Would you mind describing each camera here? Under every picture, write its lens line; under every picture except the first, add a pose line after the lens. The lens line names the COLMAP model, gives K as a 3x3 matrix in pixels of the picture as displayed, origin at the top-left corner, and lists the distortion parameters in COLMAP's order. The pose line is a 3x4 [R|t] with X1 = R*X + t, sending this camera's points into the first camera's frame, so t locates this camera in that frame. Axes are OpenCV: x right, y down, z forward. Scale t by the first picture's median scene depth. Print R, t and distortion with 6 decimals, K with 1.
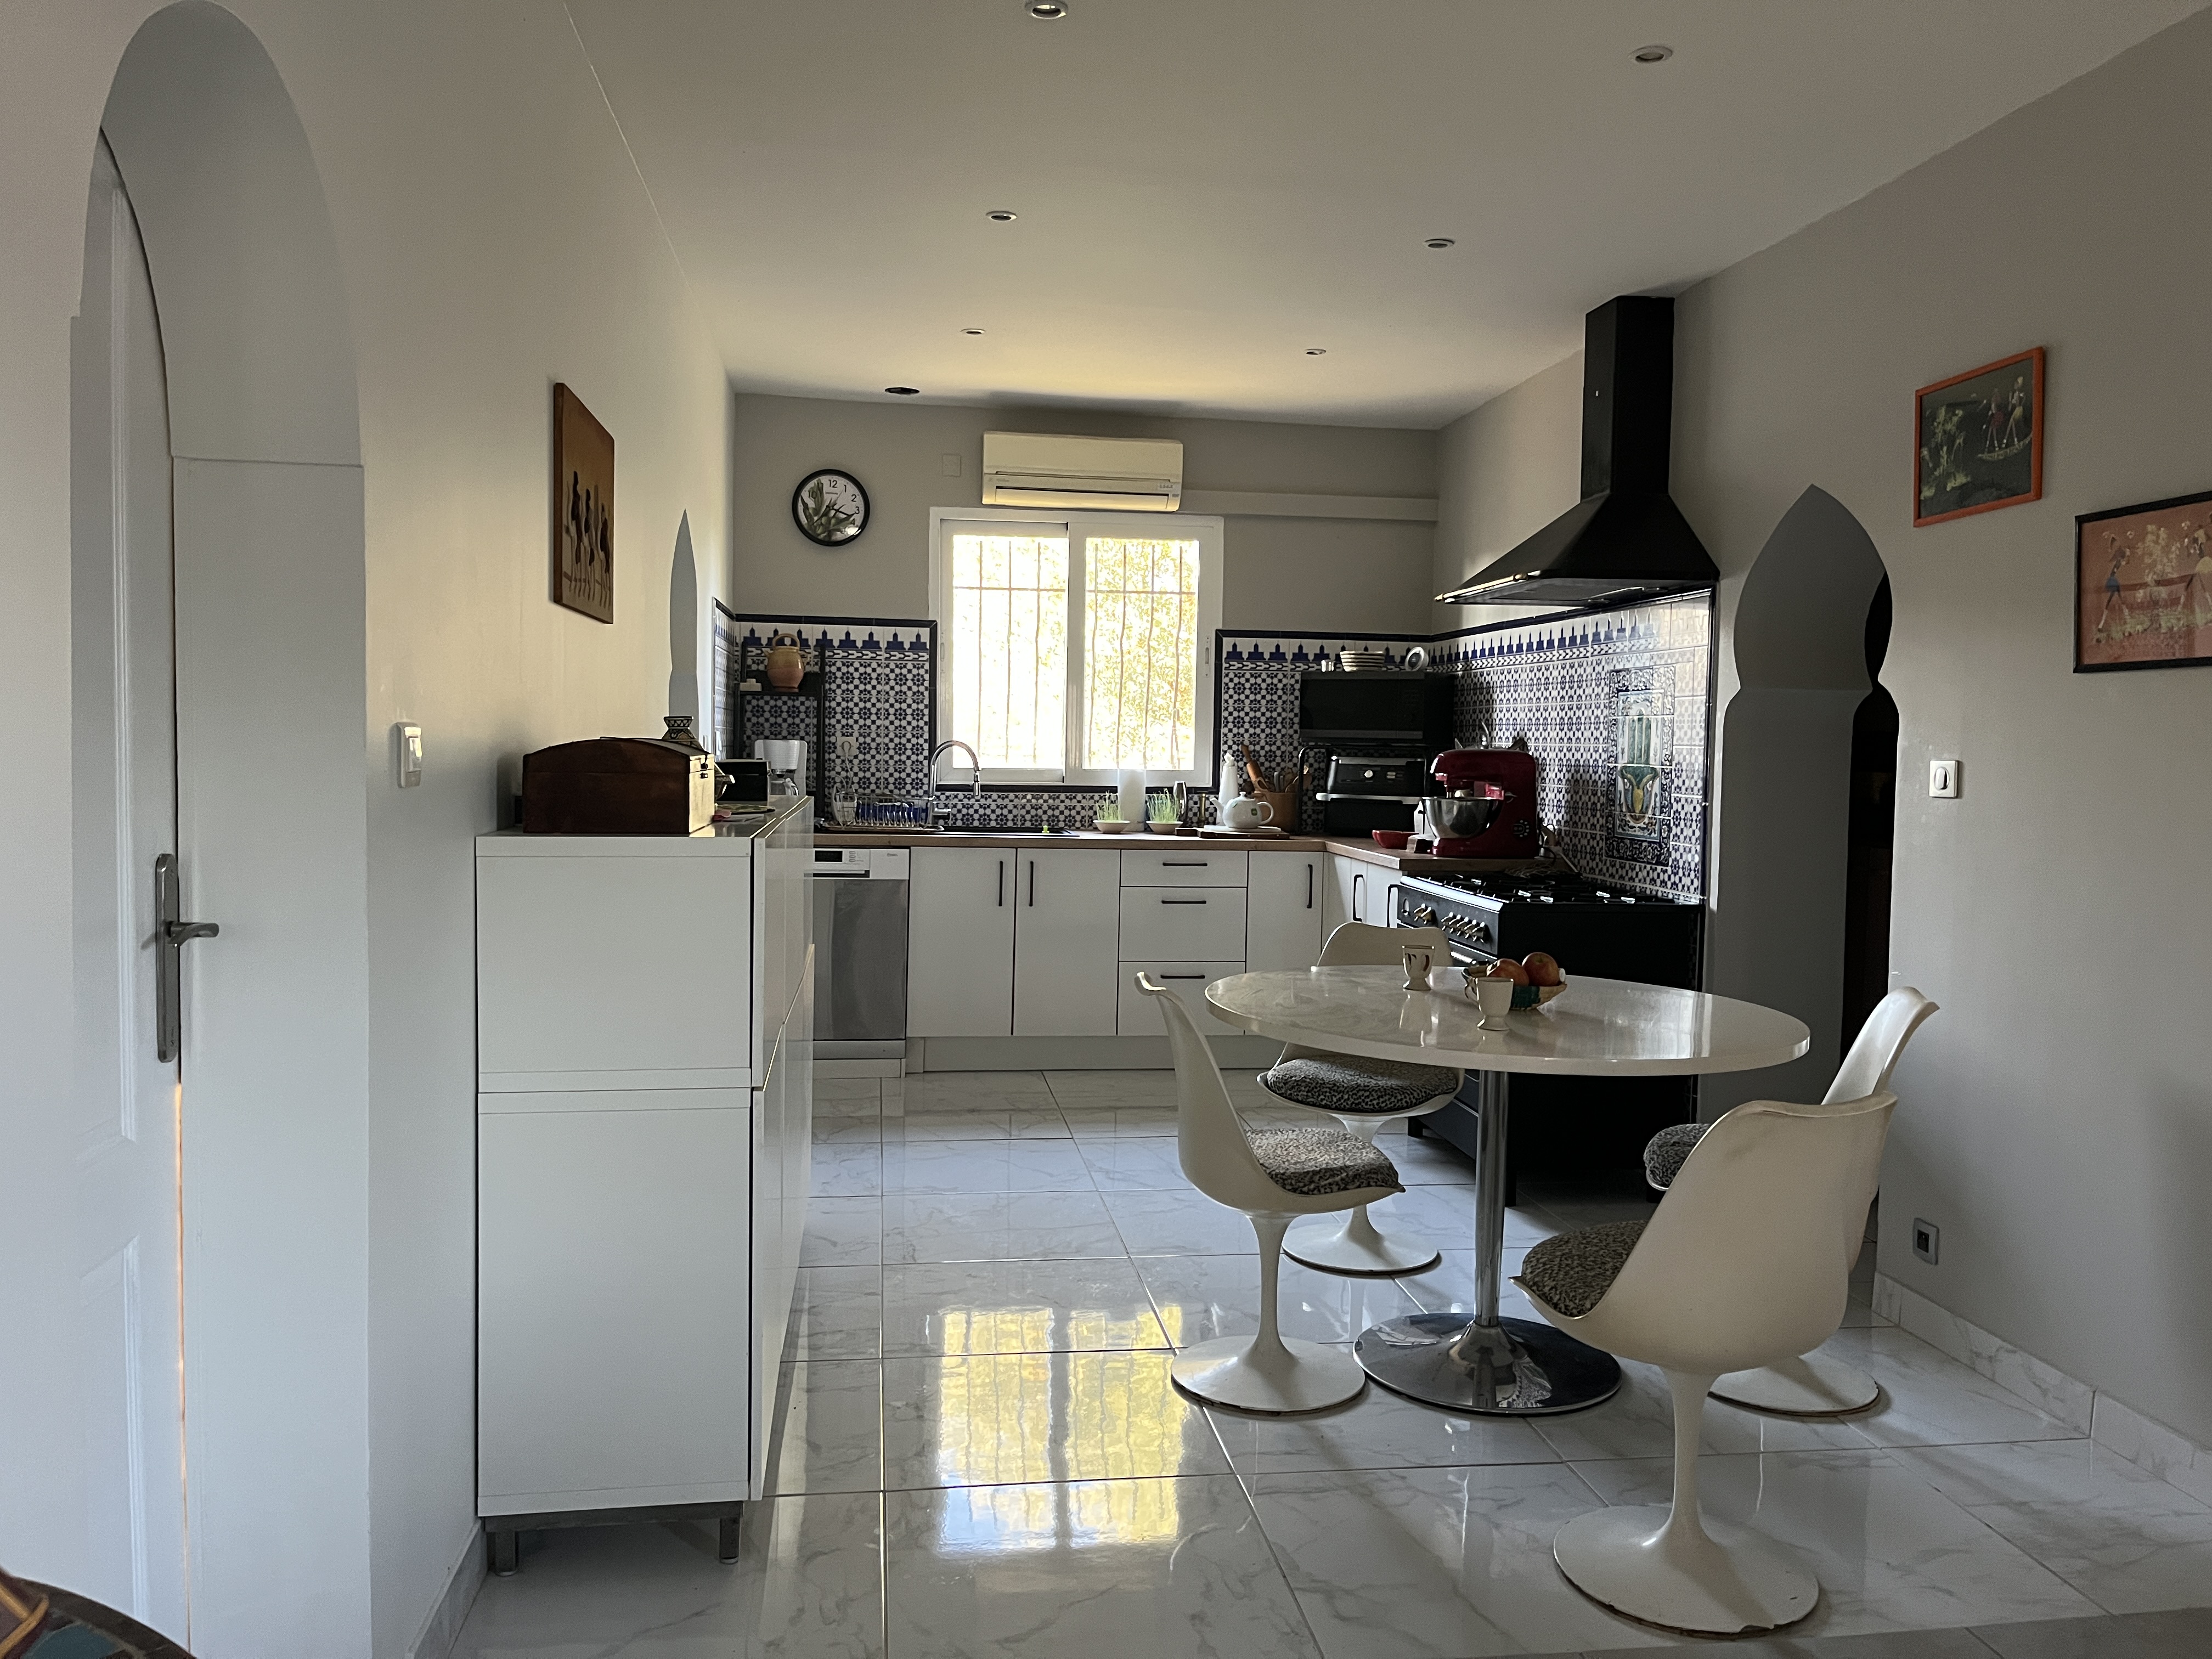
lens RADIAL K [[1671.1, 0, 1109.6], [0, 1671.1, 828.0], [0, 0, 1]] dist [0.006110, -0.000274]
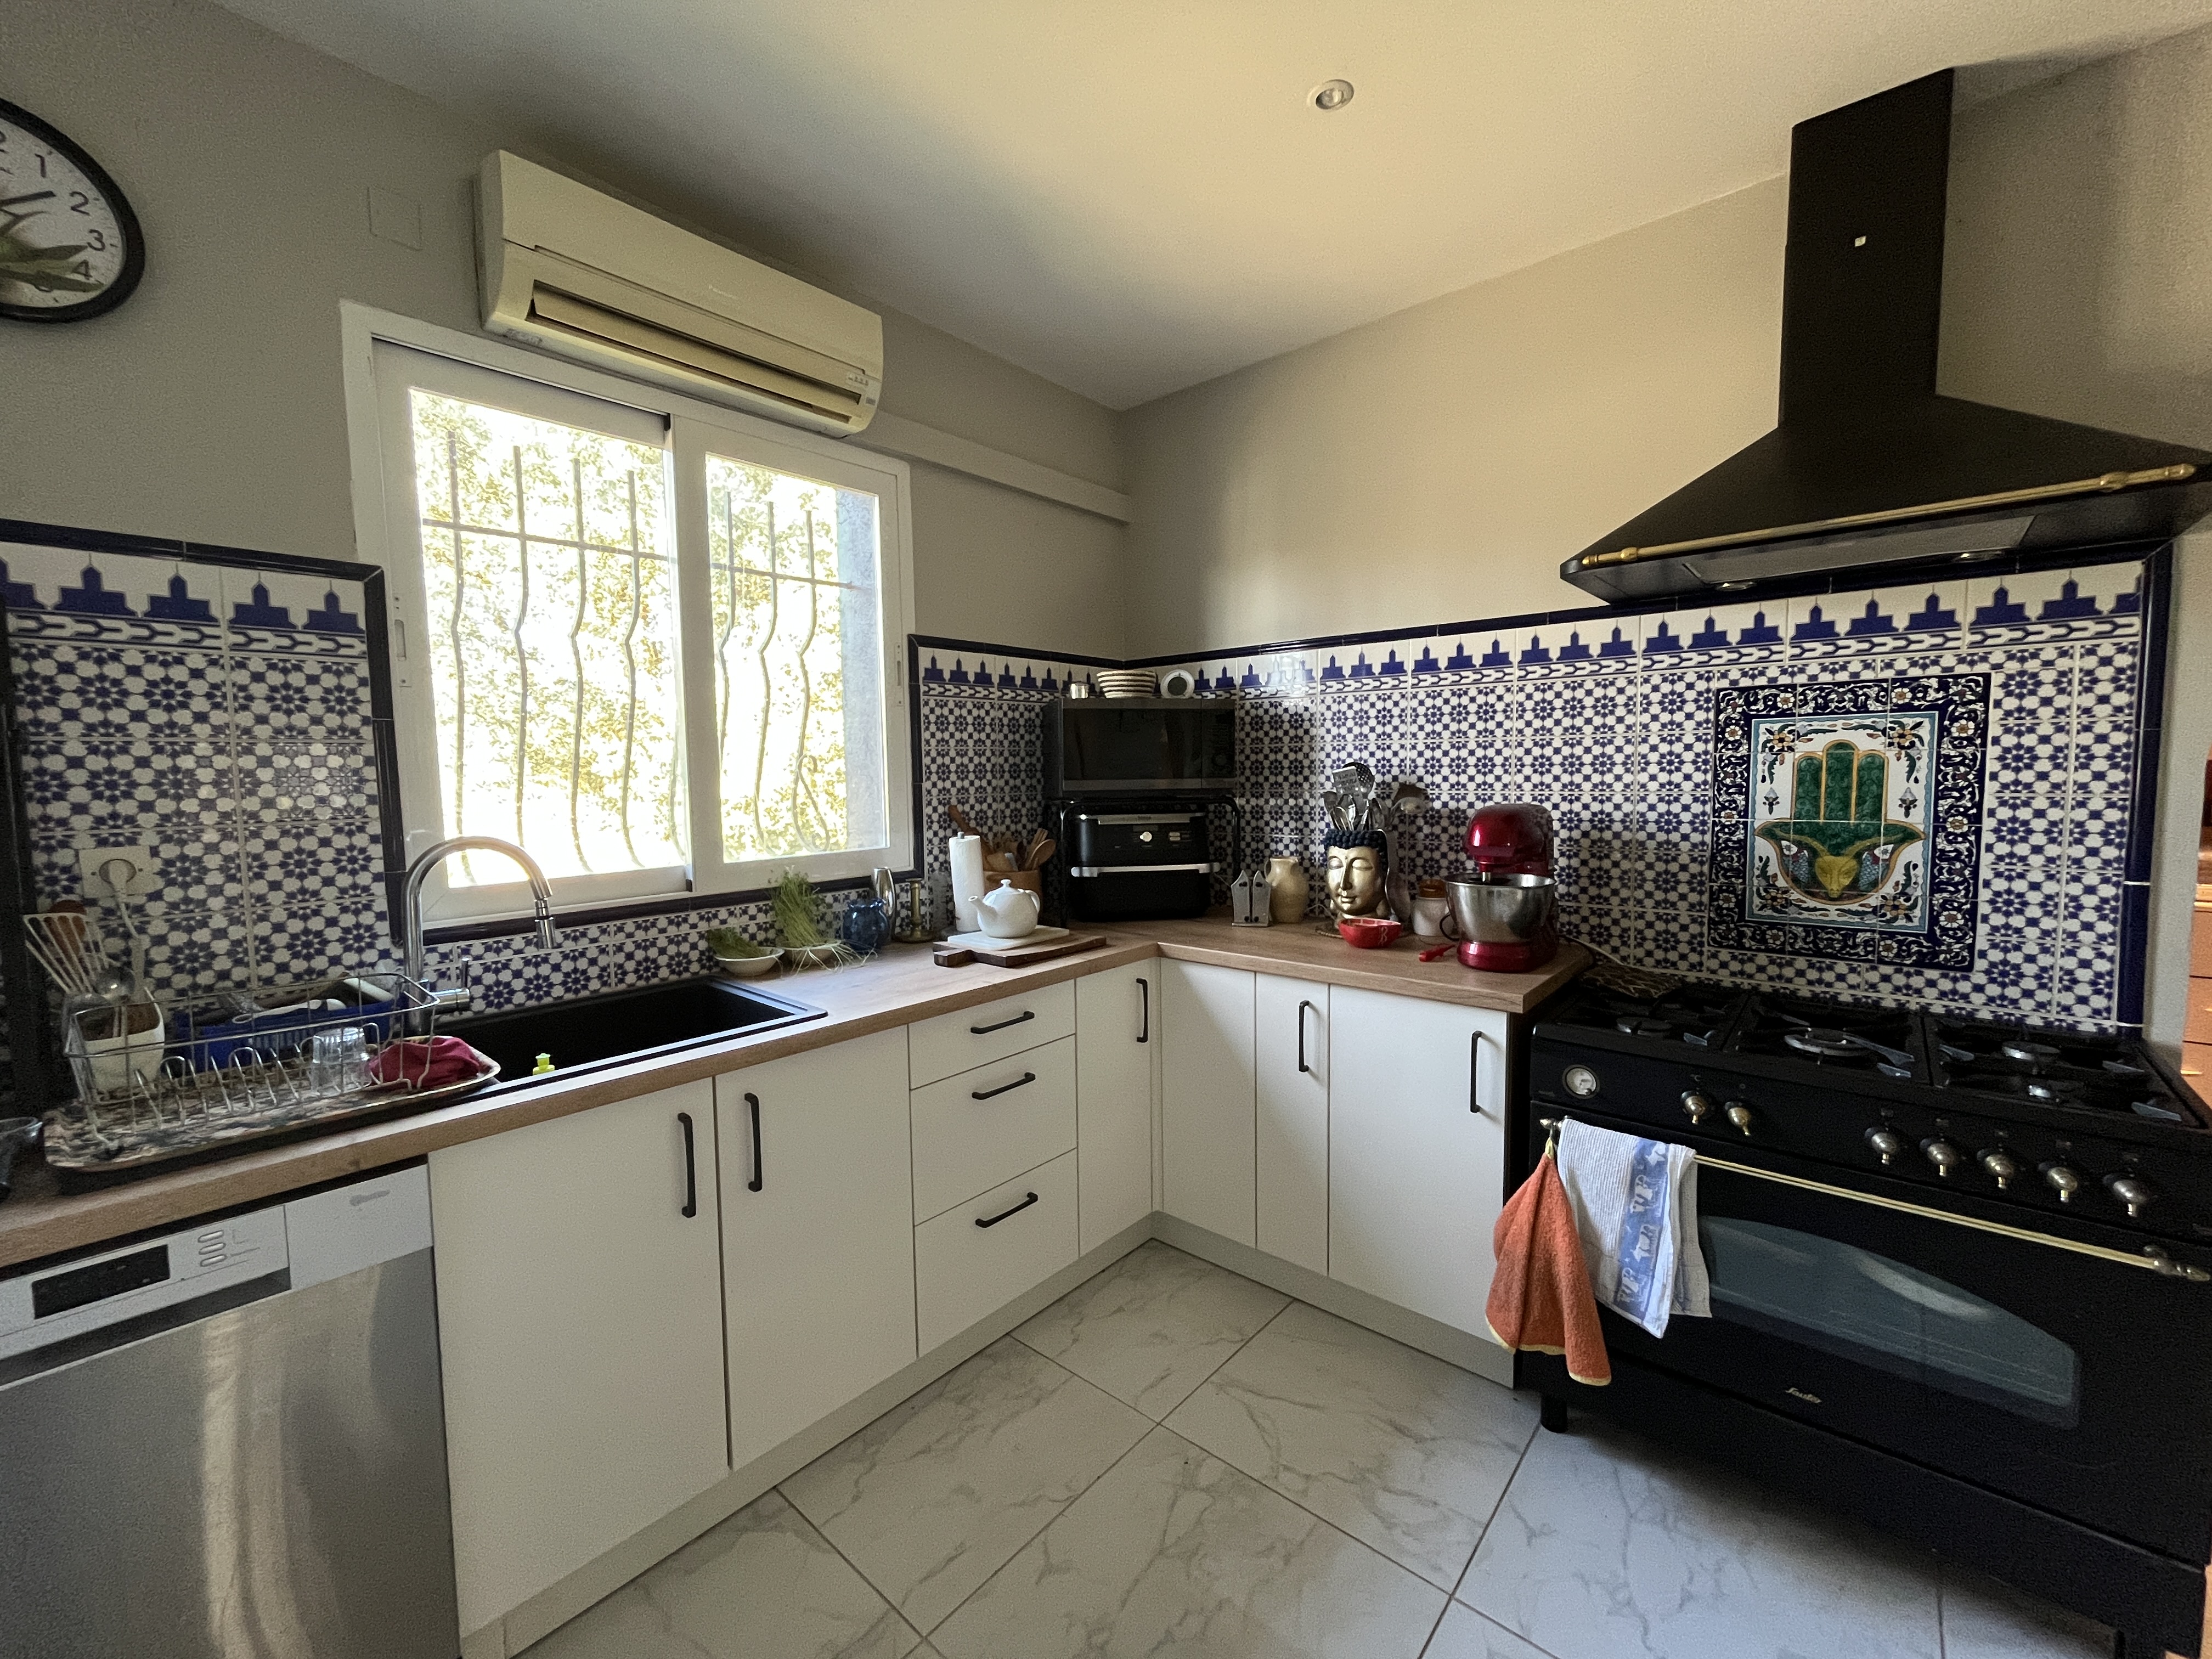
lens RADIAL K [[895.7, 0, 1098.7], [0, 895.7, 826.3], [0, 0, 1]] dist [-0.004427, -0.000123]
pose [[0.750648, -0.072678, 0.656692, -0.121694], [0.062835, 0.997279, 0.038547, -0.052747], [-0.657707, 0.012328, 0.753173, 0.698352]]
